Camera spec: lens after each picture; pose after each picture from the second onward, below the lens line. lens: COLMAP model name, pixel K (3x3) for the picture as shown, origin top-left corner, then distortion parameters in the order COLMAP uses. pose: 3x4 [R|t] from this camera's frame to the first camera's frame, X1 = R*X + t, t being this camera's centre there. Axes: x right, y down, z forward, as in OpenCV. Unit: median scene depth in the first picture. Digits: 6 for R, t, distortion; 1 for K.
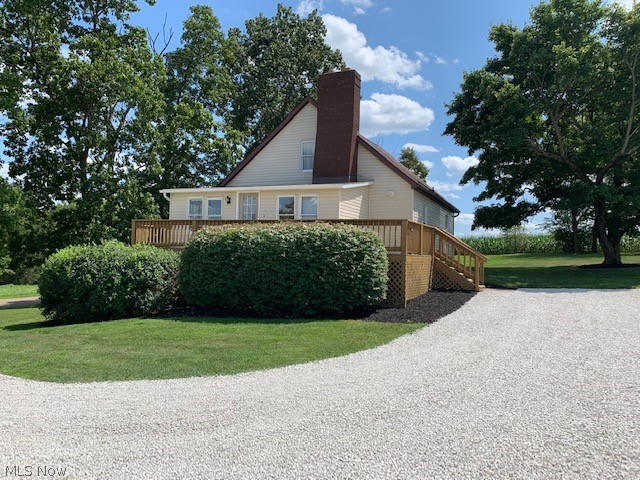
lens RADIAL K [[495.0, 0, 320.0], [0, 495.0, 239.7], [0, 0, 1]] dist [0.006022, 0.005913]
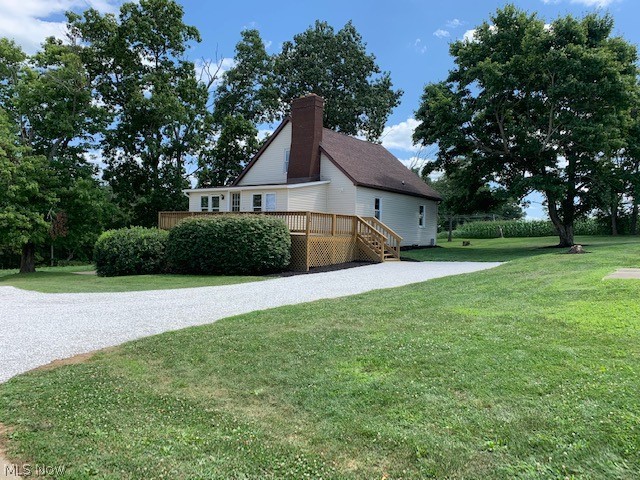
lens RADIAL K [[495.0, 0, 320.2], [0, 495.0, 240.1], [0, 0, 1]] dist [0.006022, 0.005913]
pose [[0.974215, 0.001078, -0.225618, 0.306597], [0.006721, 0.999406, 0.033796, -0.002608], [0.225521, -0.034441, 0.973629, -0.234316]]
